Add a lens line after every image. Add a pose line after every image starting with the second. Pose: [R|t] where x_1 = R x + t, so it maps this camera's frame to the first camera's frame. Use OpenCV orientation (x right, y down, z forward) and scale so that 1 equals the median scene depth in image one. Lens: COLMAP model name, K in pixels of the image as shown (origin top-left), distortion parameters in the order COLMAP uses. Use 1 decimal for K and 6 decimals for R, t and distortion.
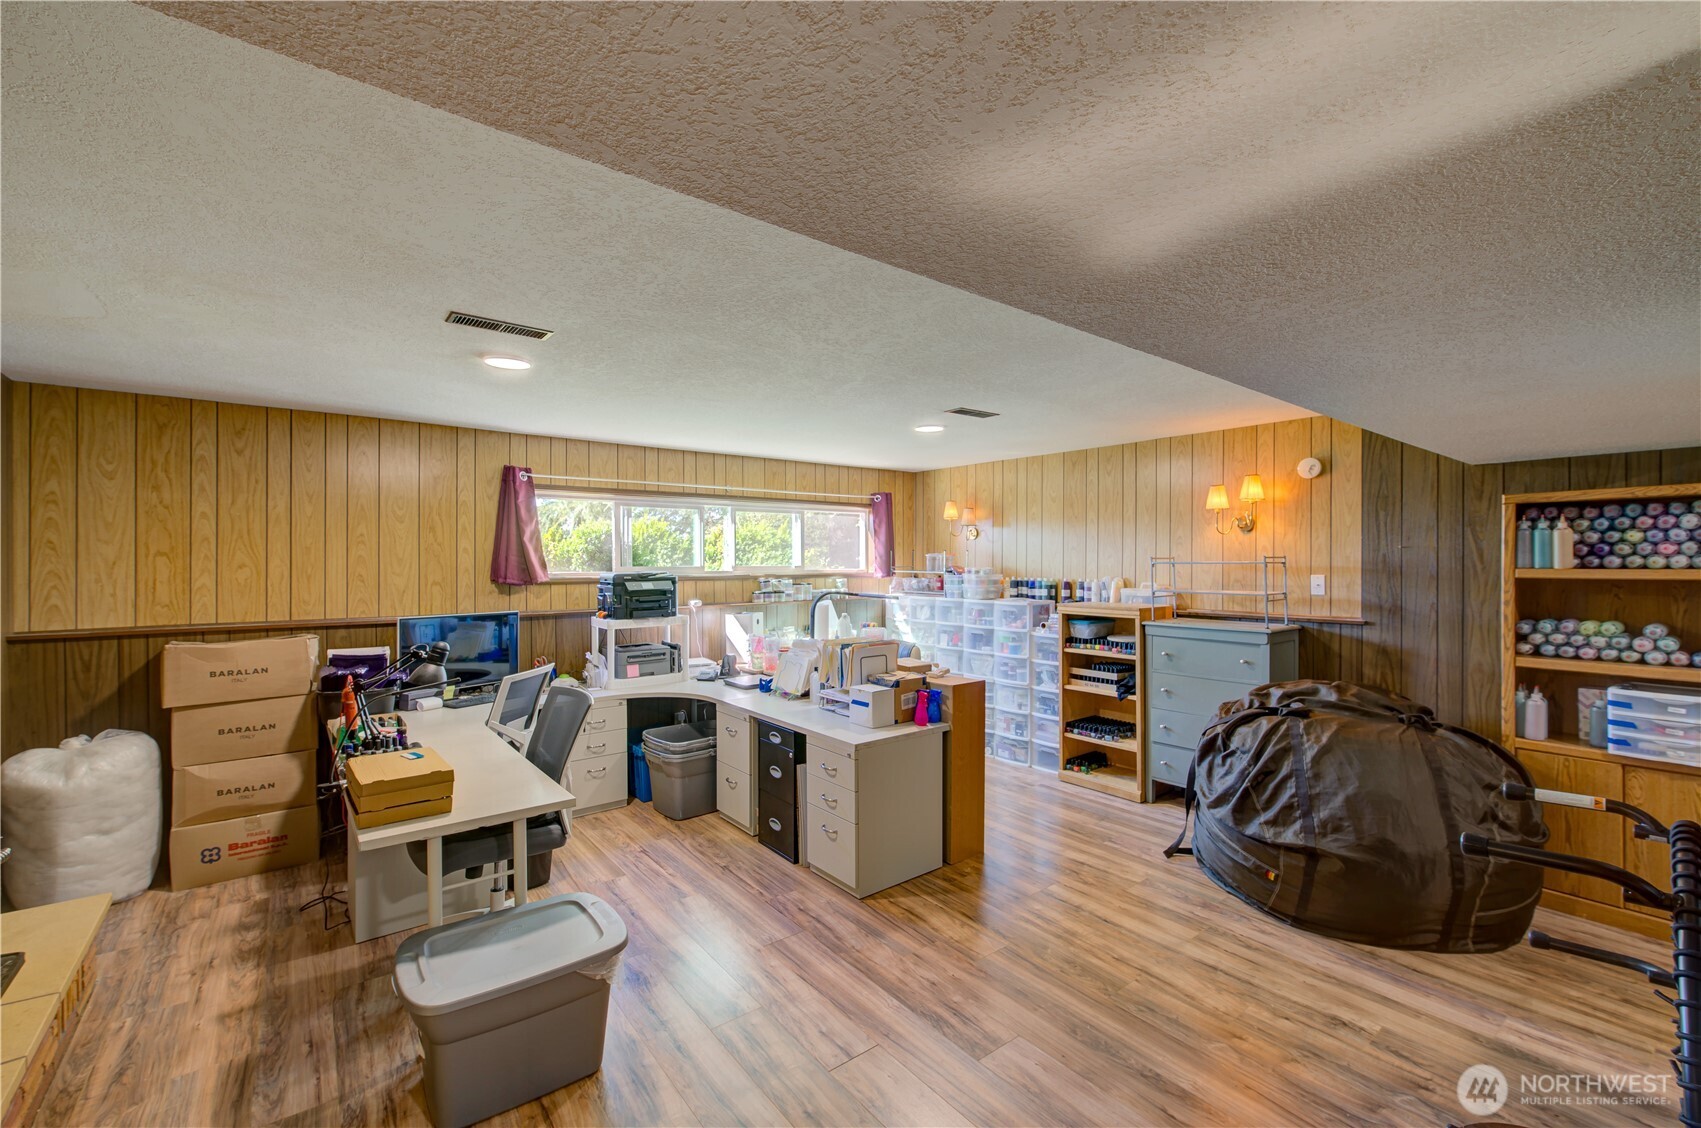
lens RADIAL K [[716.2, 0, 856.0], [0, 716.2, 559.9], [0, 0, 1]] dist [-0.001207, -0.000309]
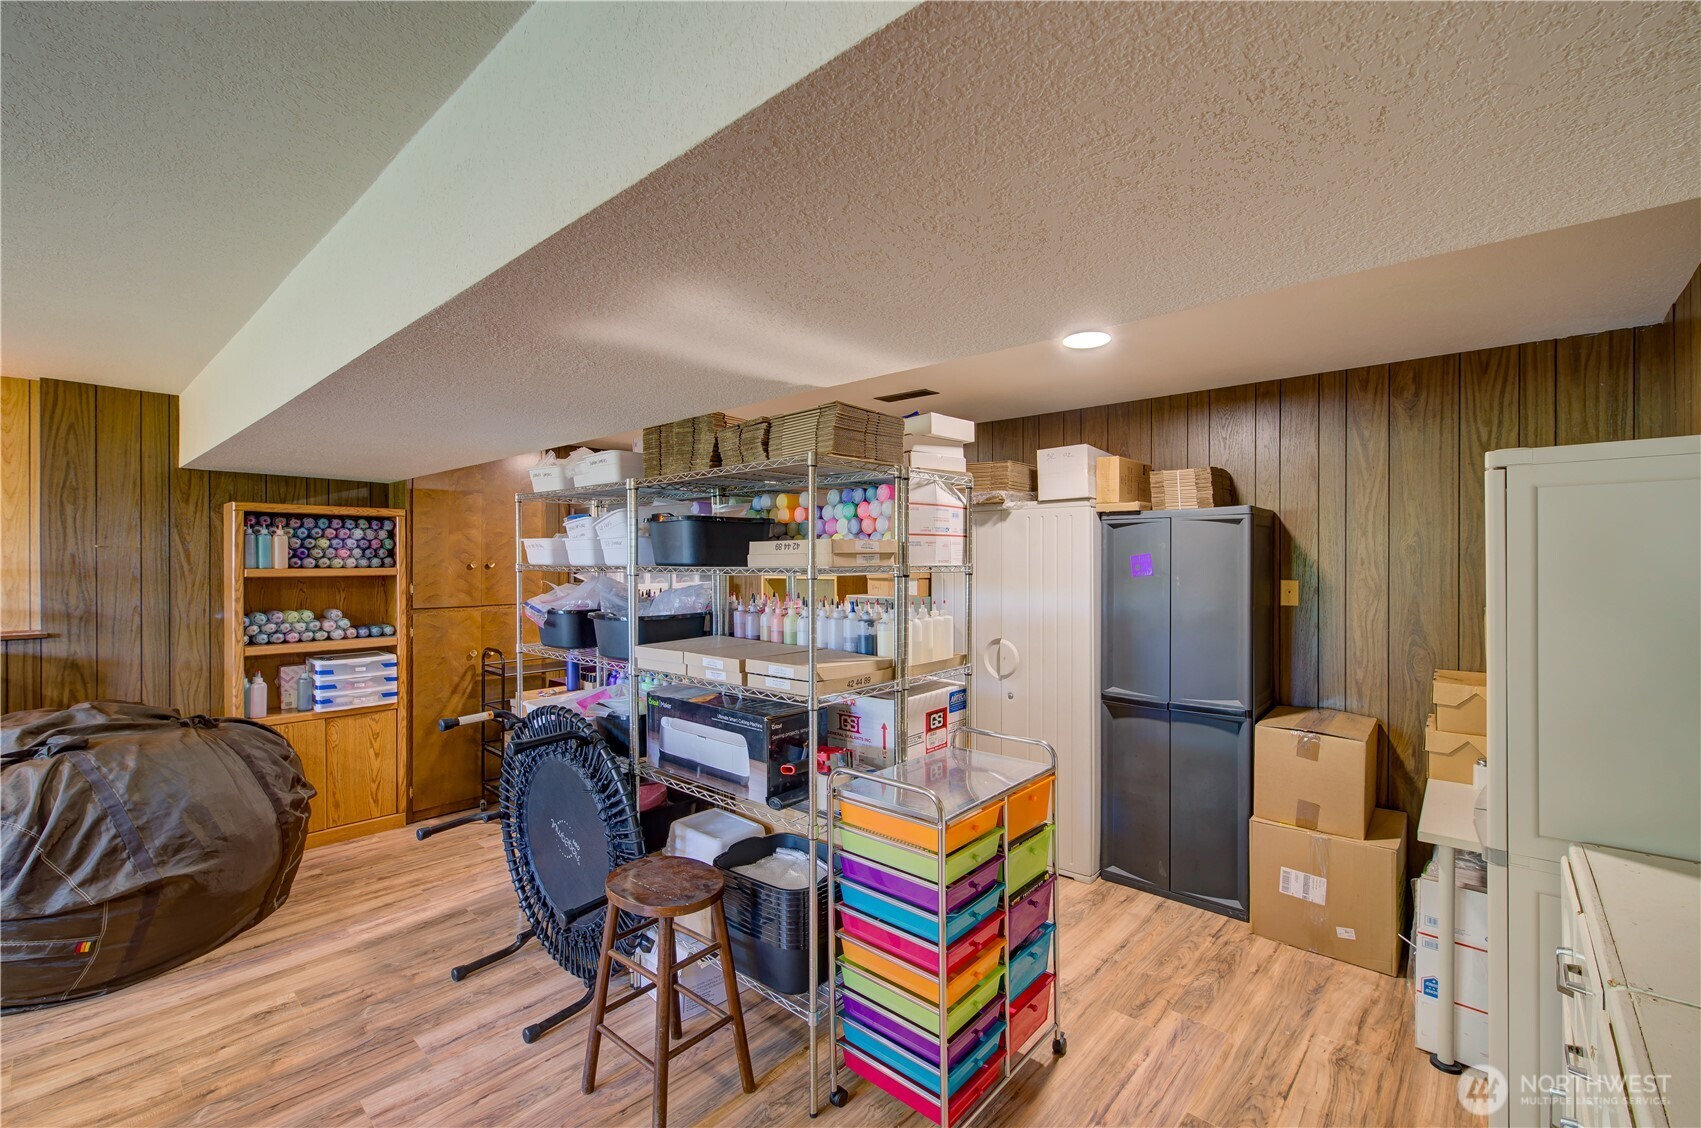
lens RADIAL K [[716.2, 0, 856.0], [0, 716.2, 559.9], [0, 0, 1]] dist [-0.001207, -0.000309]
pose [[-0.180385, 0.005304, 0.983582, -0.349942], [-0.001066, 0.999984, -0.005588, 0.003357], [-0.983595, -0.002056, -0.180377, 0.260171]]
